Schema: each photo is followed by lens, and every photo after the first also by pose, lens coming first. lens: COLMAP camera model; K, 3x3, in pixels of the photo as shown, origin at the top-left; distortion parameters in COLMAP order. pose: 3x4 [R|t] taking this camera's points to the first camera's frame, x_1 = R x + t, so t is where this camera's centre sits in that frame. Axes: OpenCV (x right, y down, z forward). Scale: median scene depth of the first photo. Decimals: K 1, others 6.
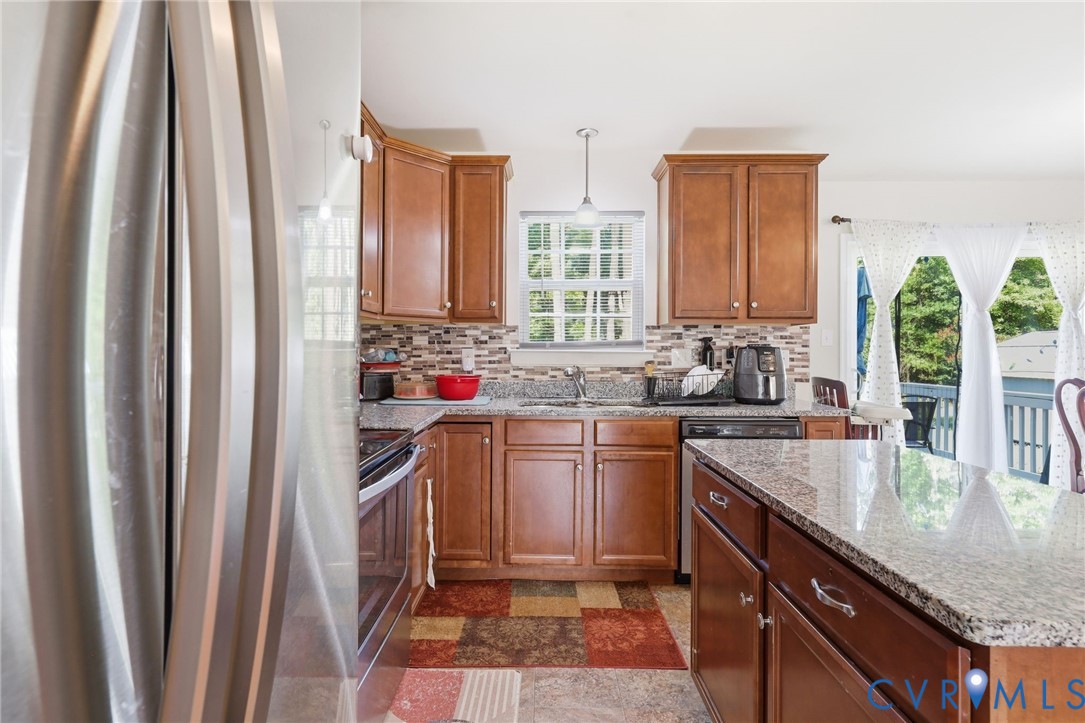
lens RADIAL K [[576.1, 0, 540.2], [0, 576.1, 355.6], [0, 0, 1]] dist [0.002866, 0.000286]
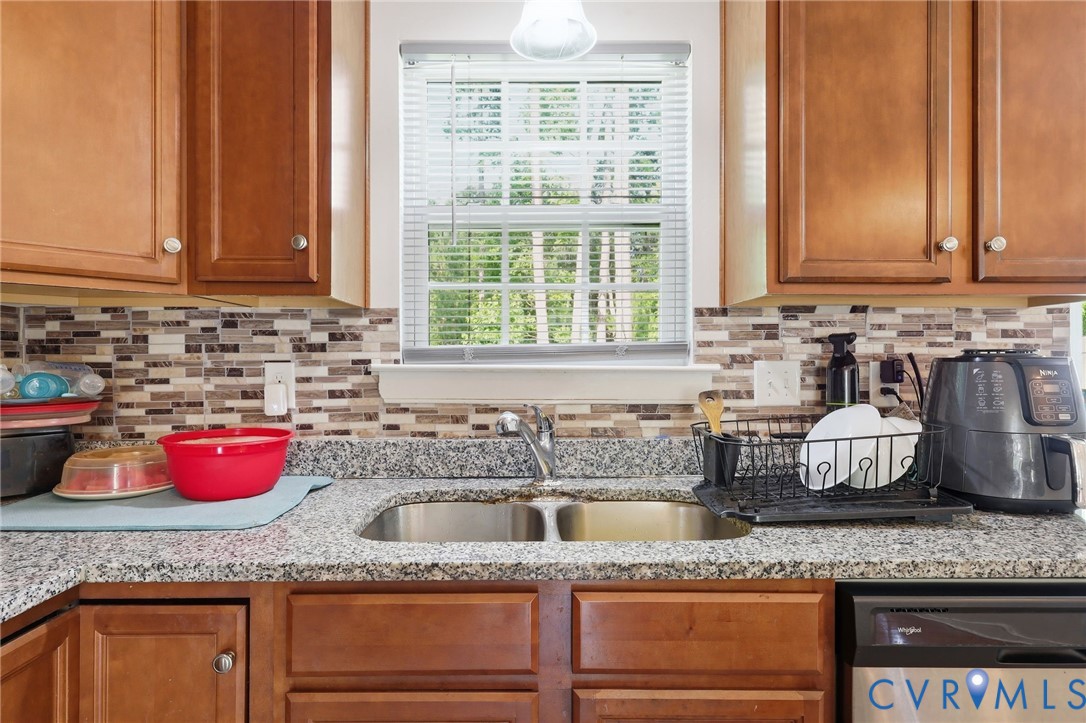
lens RADIAL K [[576.6, 0, 533.6], [0, 576.6, 360.2], [0, 0, 1]] dist [0.002866, 0.000286]
pose [[0.999967, -0.004602, 0.006738, 0.059739], [0.004635, 0.999977, -0.004894, -0.011211], [-0.006715, 0.004925, 0.999965, 0.572179]]
